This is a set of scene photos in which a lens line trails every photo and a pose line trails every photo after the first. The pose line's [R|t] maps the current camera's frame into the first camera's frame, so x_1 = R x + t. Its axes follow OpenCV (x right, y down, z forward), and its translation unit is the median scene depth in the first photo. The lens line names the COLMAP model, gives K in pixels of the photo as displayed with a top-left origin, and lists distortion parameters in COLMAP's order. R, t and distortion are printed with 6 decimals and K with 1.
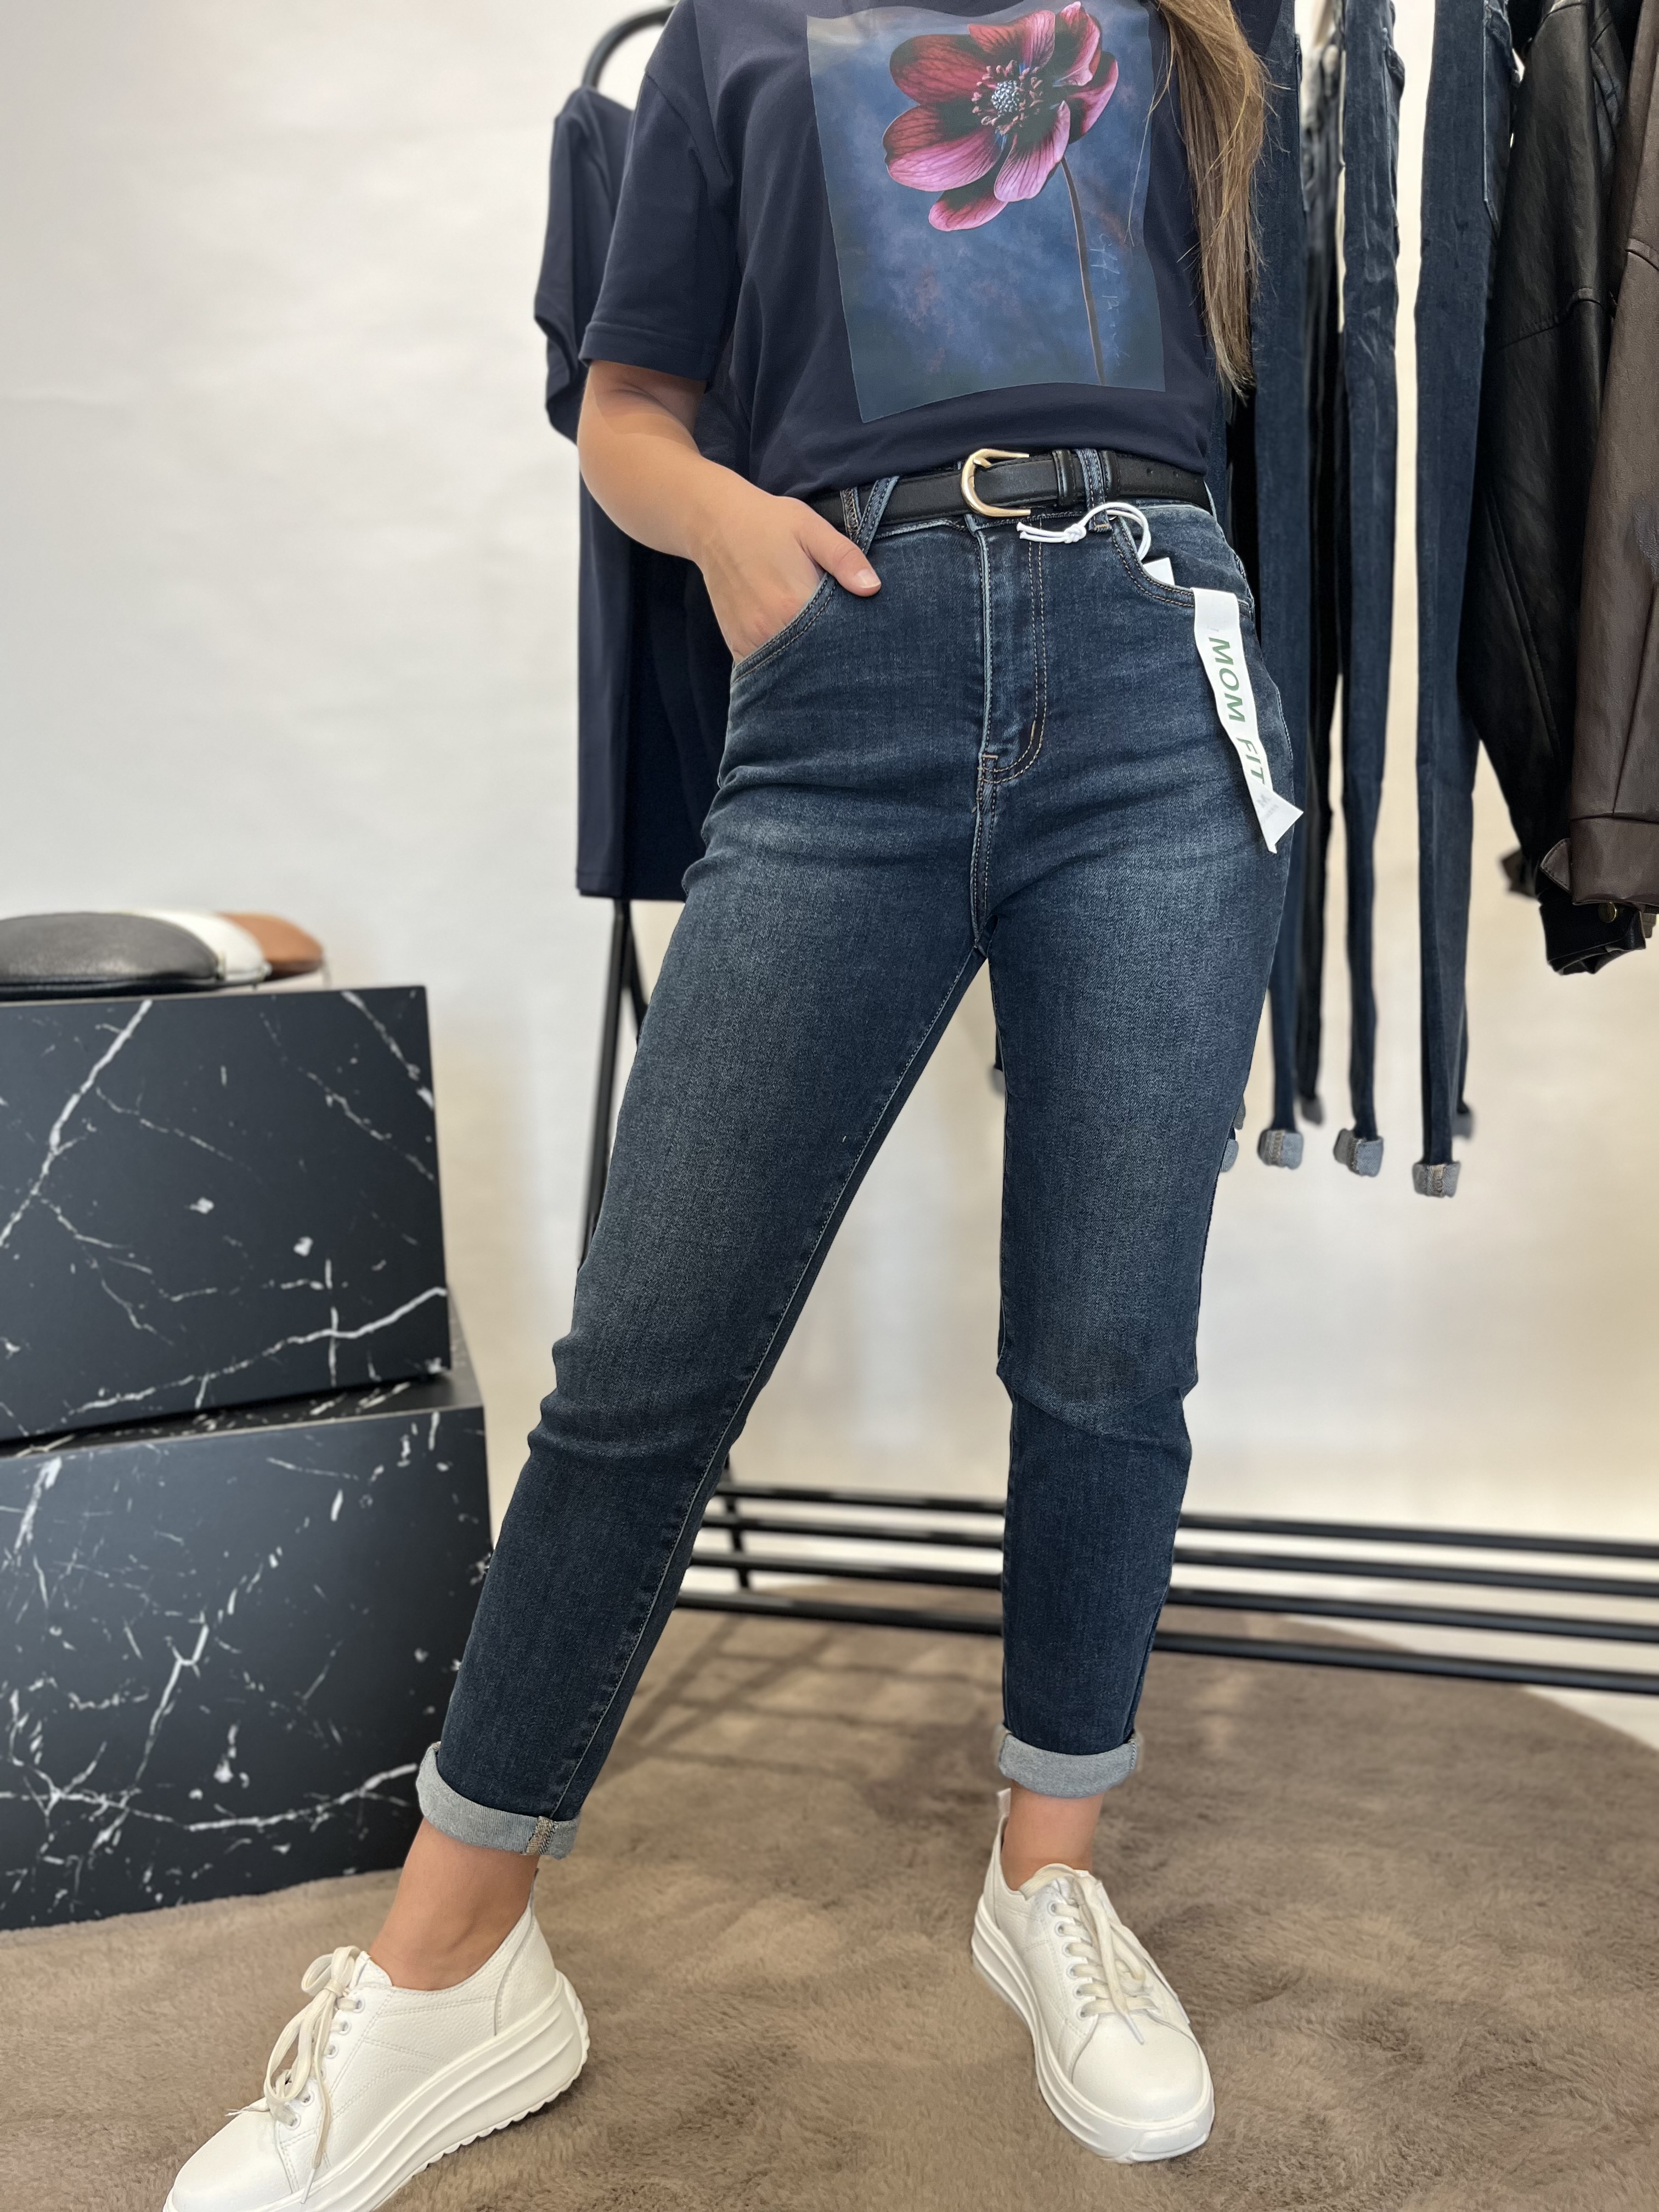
lens RADIAL K [[1657.1, 0, 826.7], [0, 1657.1, 1099.1], [0, 0, 1]] dist [0.071497, -0.111458]
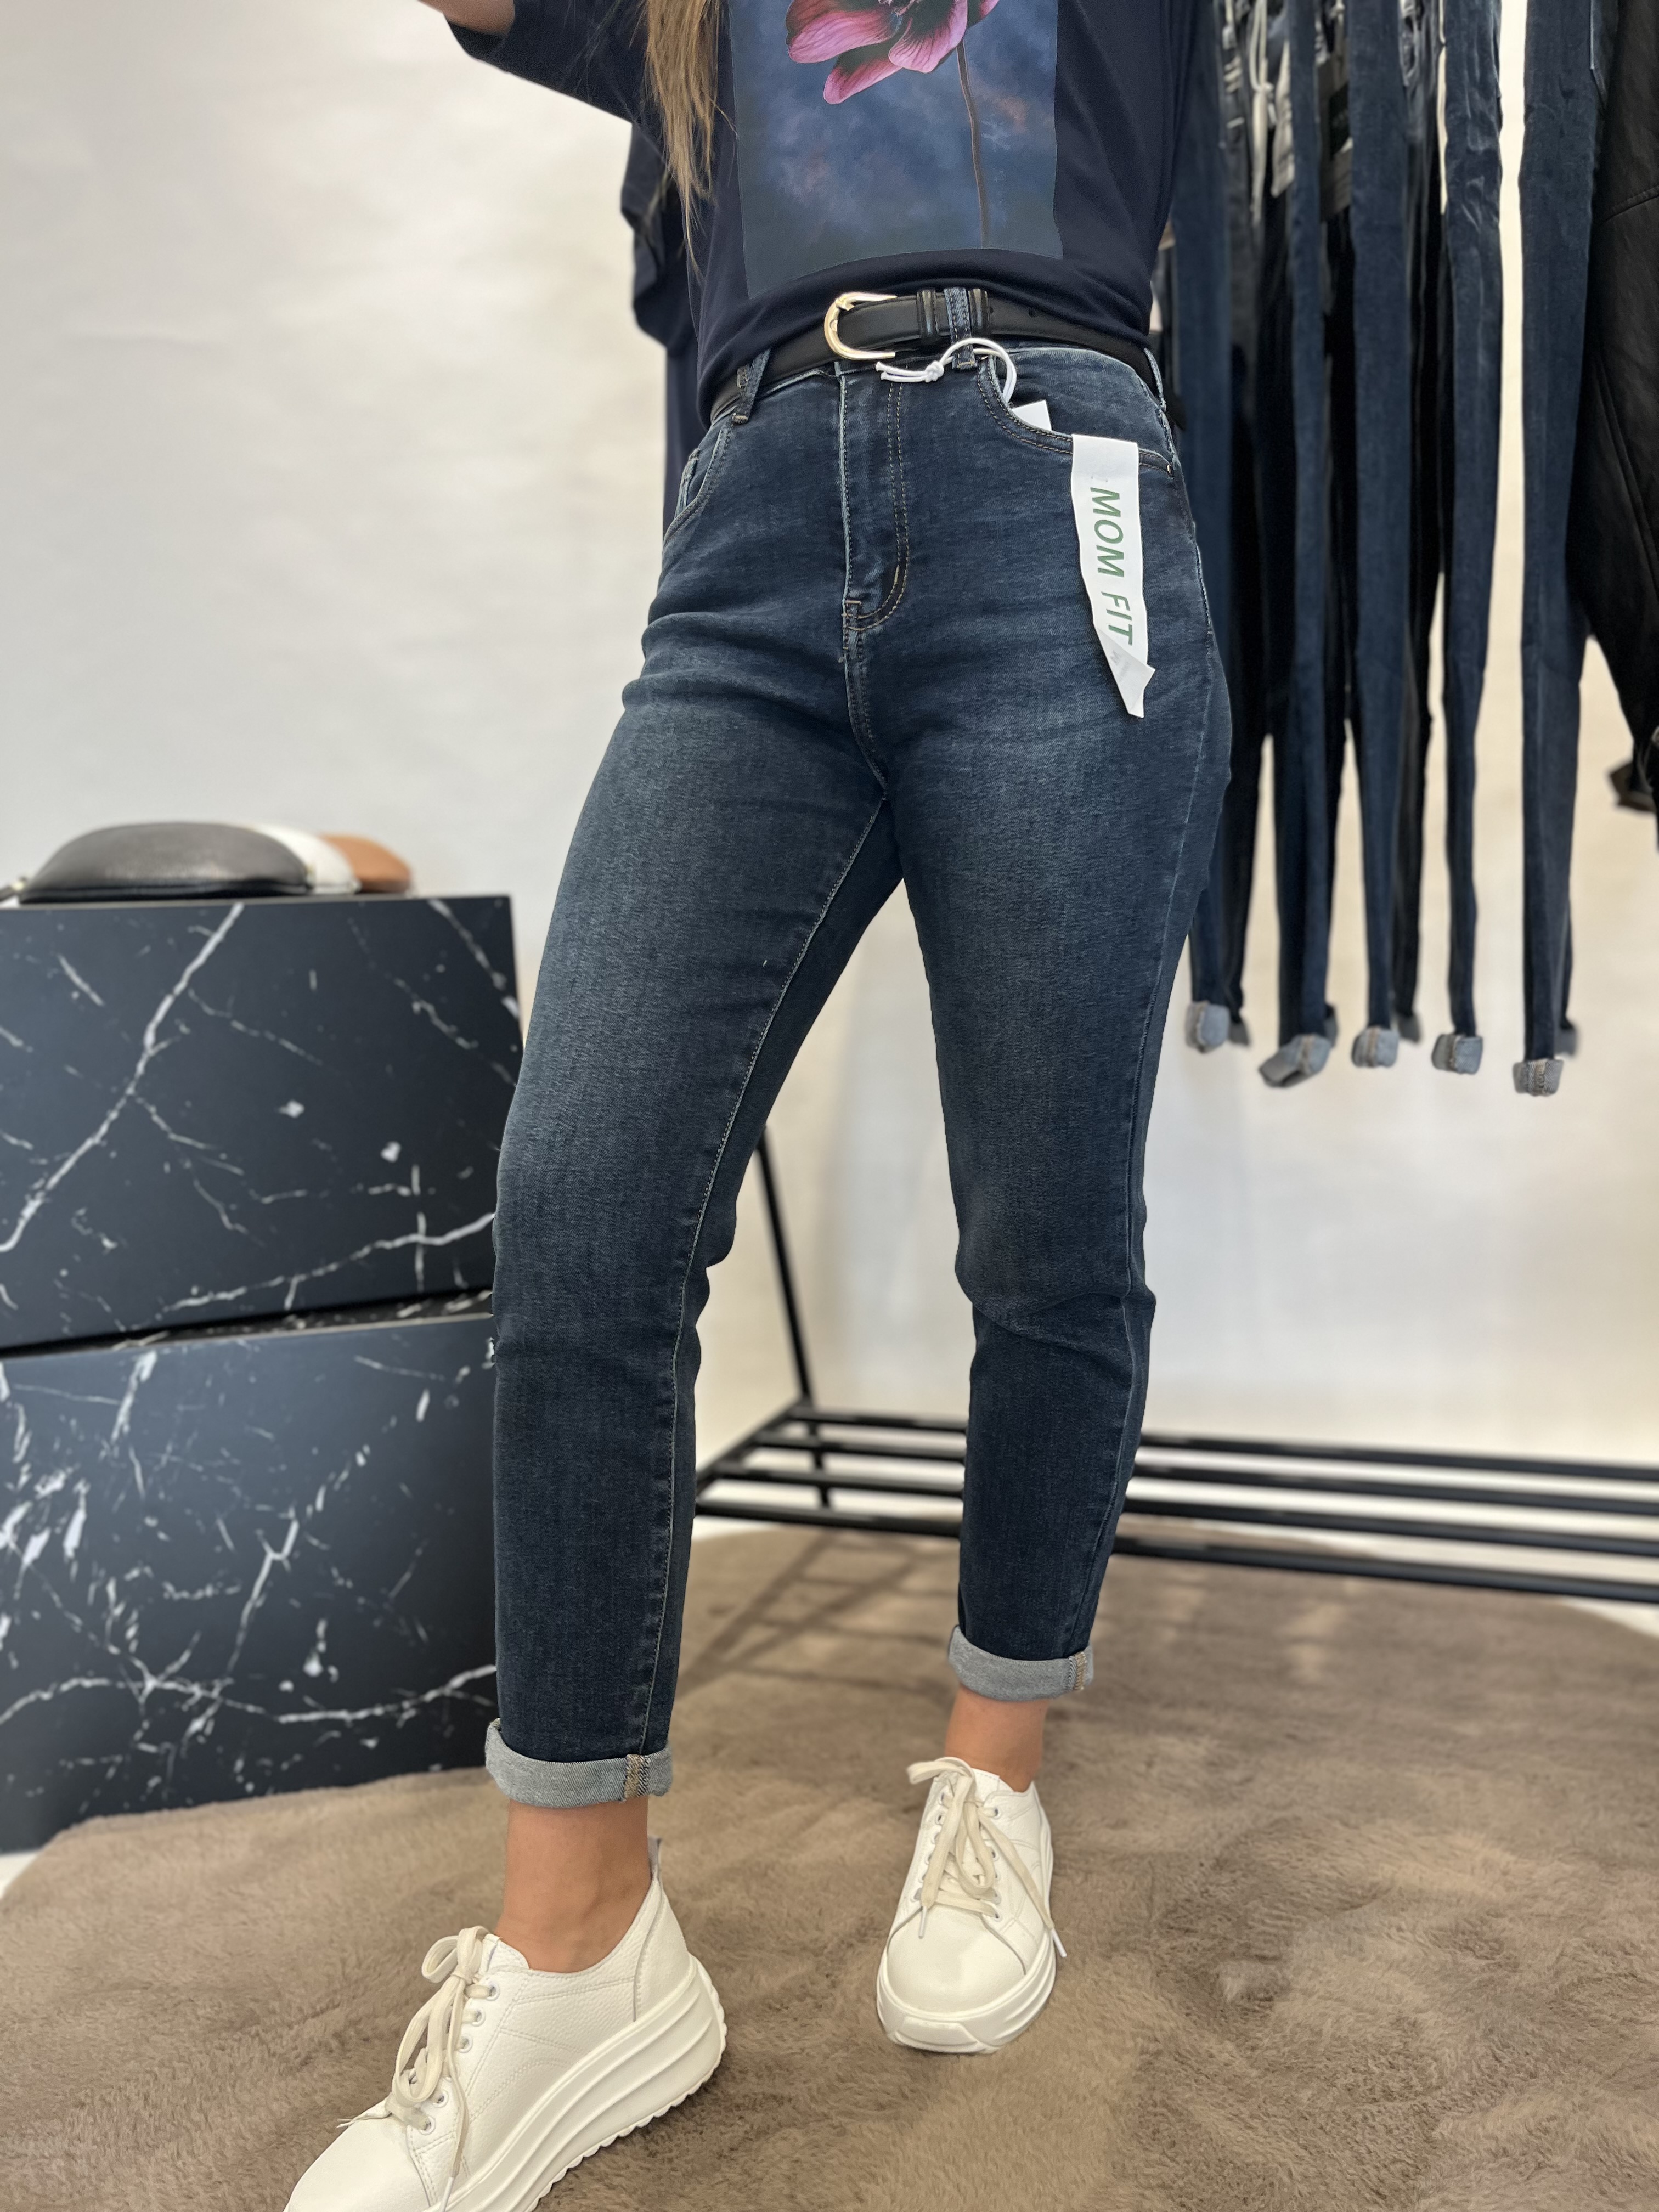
lens RADIAL K [[1657.1, 0, 826.7], [0, 1657.1, 1099.1], [0, 0, 1]] dist [0.071497, -0.111458]
pose [[0.998608, 0.003313, -0.052640, 0.003028], [-0.002809, 0.999950, 0.009649, 0.049033], [0.052669, -0.009487, 0.998567, 0.007708]]
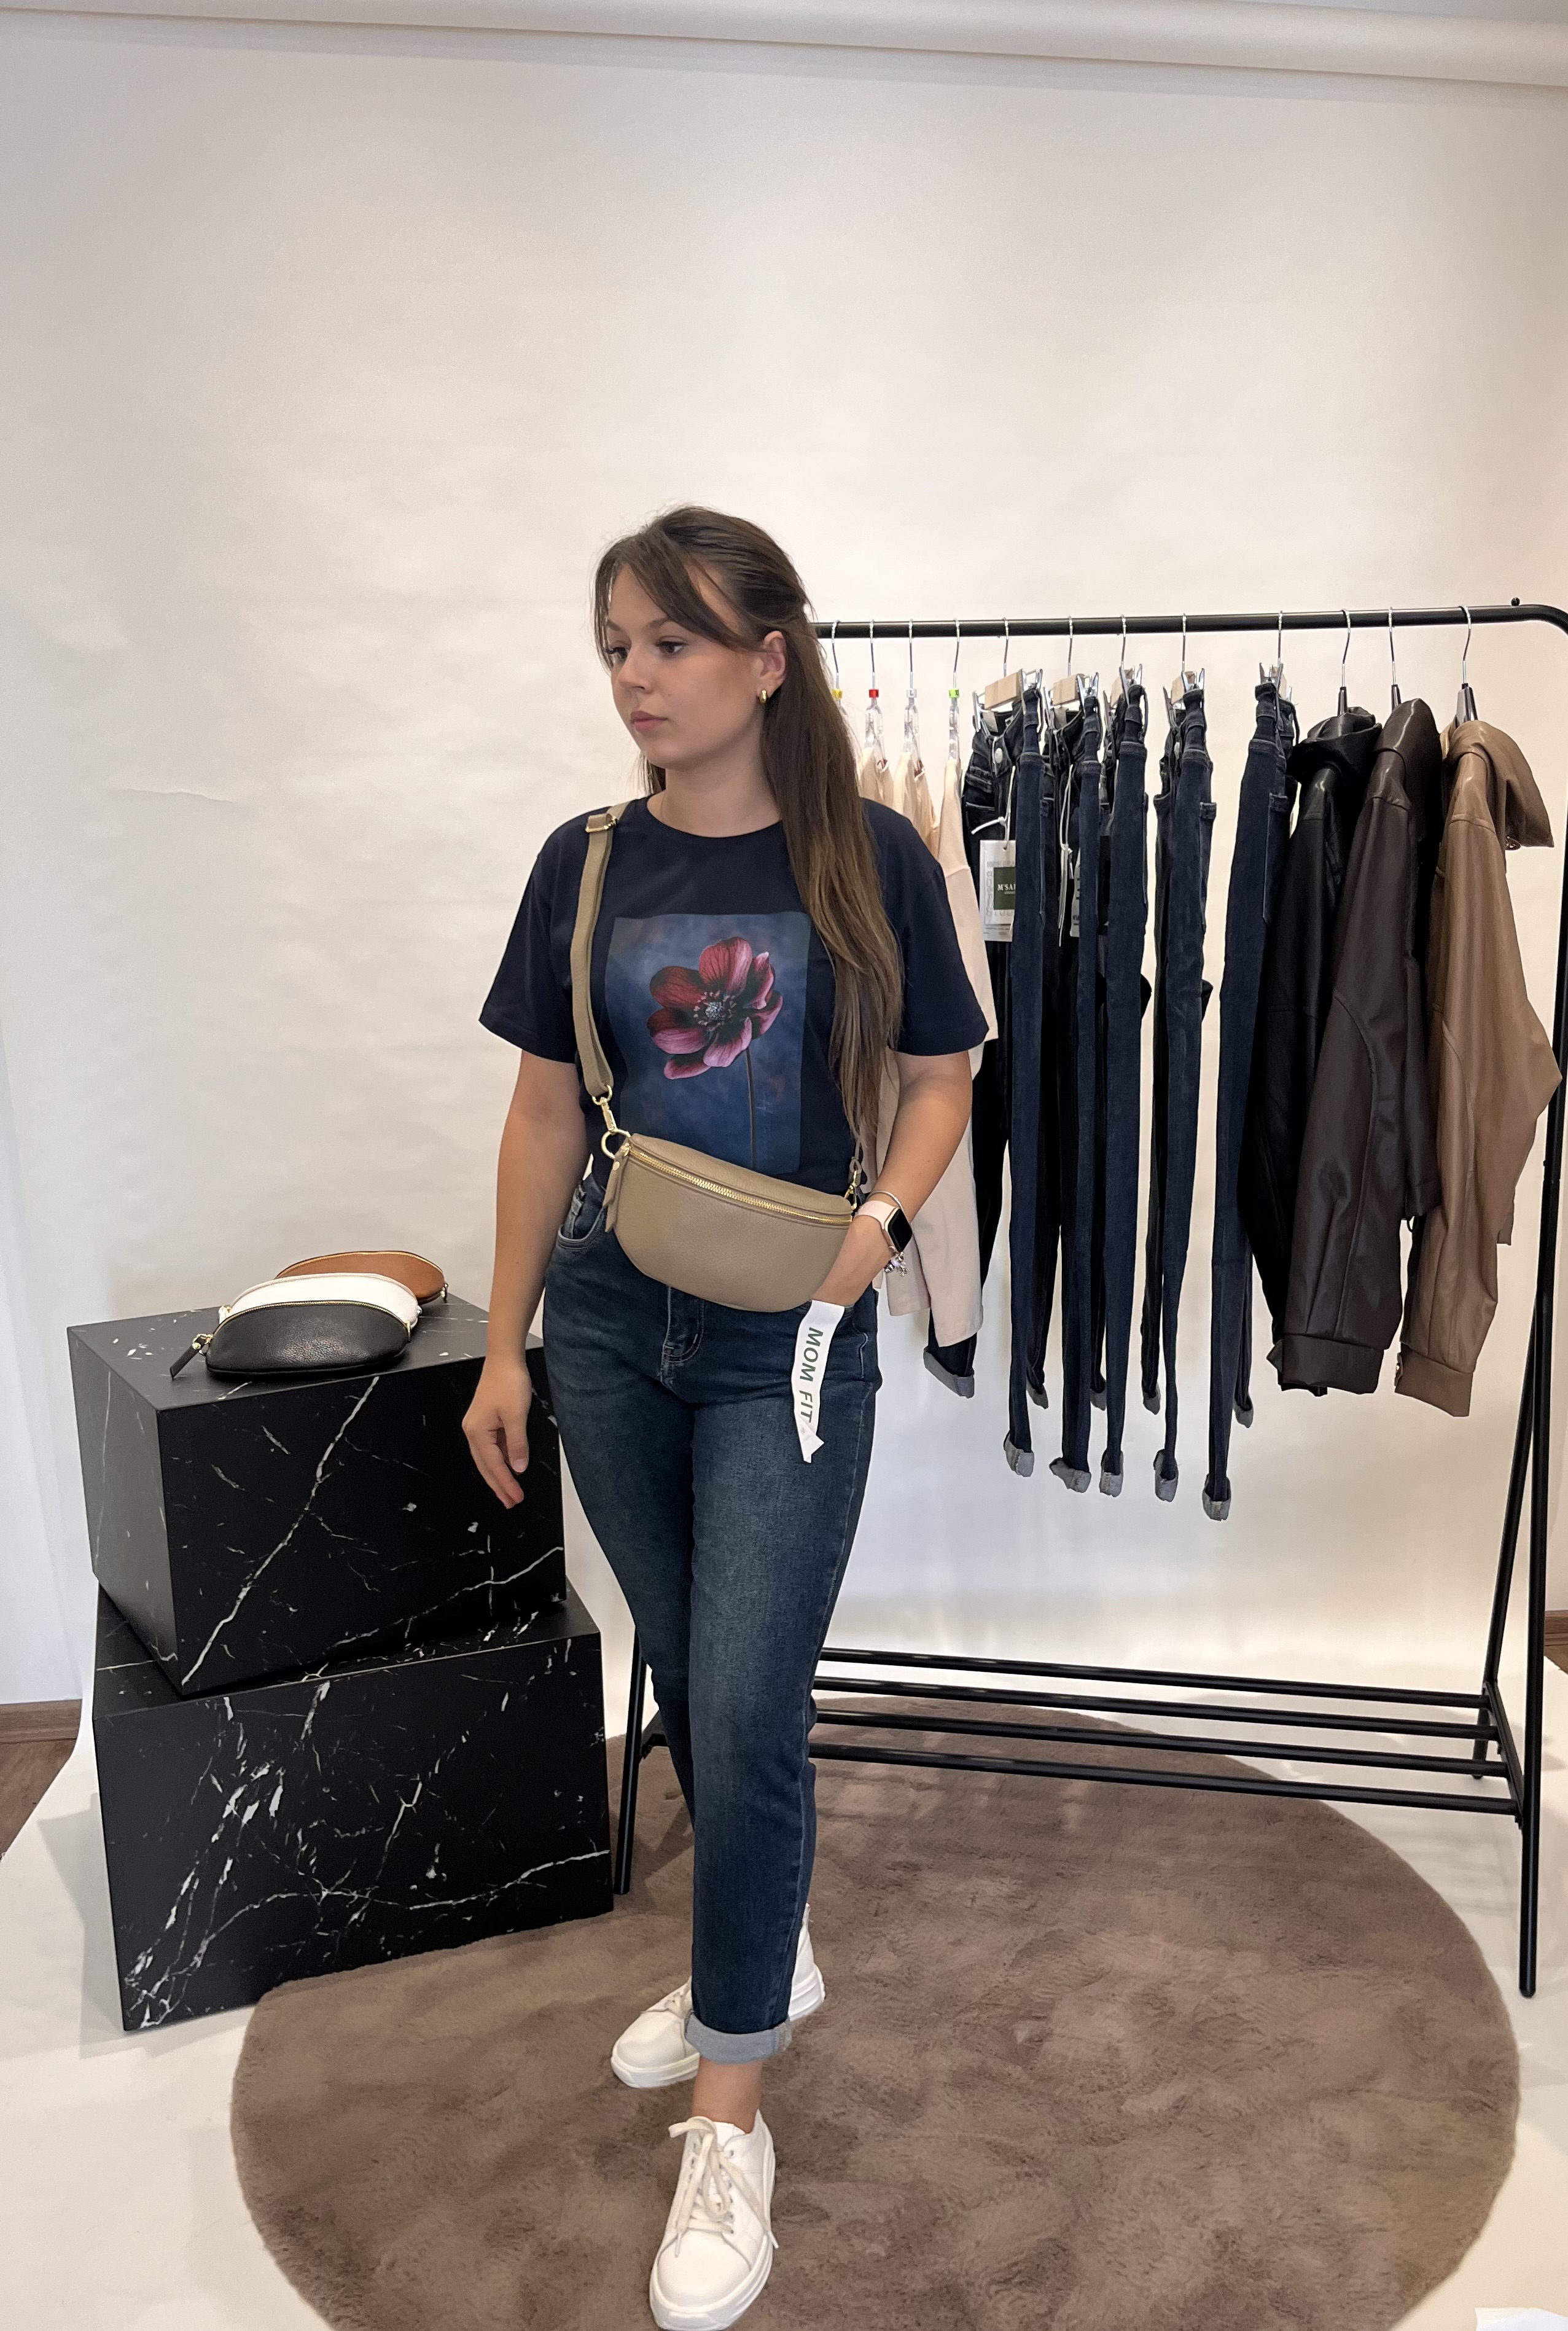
lens RADIAL K [[1768.5, 0, 946.3], [0, 1768.5, 1263.1], [0, 0, 1]] dist [0.011077, 0.001061]
pose [[0.990515, 0.010799, 0.136981, -0.124525], [-0.025160, 0.994307, 0.103545, -0.338283], [-0.135083, -0.106009, 0.985147, -0.611827]]
